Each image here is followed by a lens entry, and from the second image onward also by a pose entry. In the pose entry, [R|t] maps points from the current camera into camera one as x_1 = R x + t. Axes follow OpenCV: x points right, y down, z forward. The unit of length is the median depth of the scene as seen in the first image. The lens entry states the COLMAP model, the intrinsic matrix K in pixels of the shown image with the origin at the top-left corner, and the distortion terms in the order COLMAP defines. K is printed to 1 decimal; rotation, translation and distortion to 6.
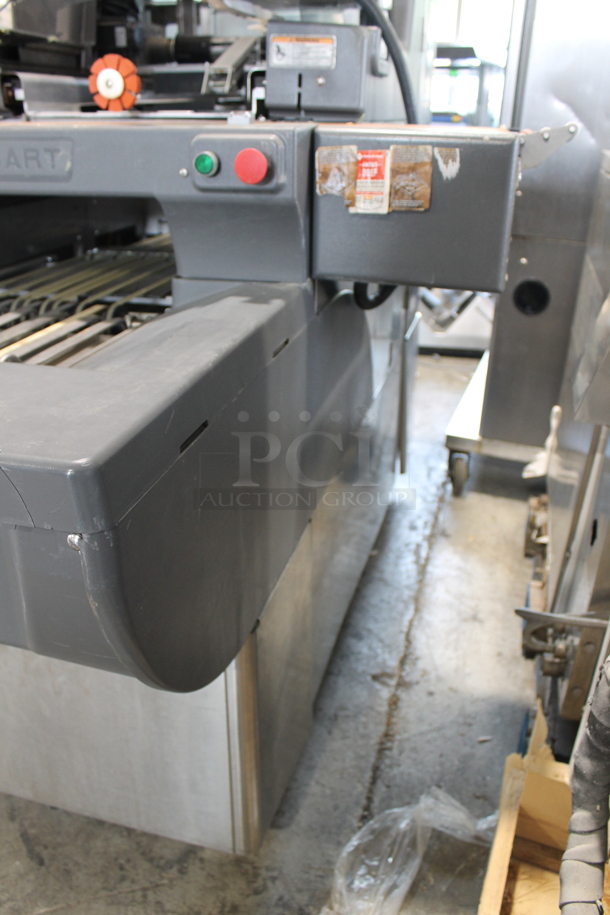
lens RADIAL K [[769.2, 0, 308.6], [0, 769.2, 455.0], [0, 0, 1]] dist [-0.143132, 0.102109]
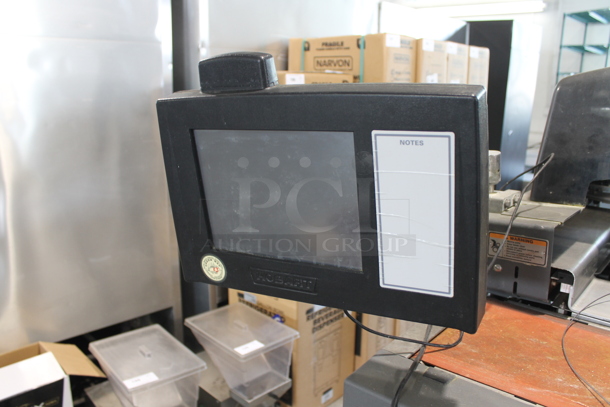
lens RADIAL K [[512.8, 0, 305.2], [0, 512.8, 203.2], [0, 0, 1]] dist [-0.143132, 0.102109]
pose [[0.898666, 0.095348, -0.428144, -0.489570], [-0.180556, 0.969969, -0.162971, -0.490372], [0.399748, 0.223761, 0.888894, 0.329187]]
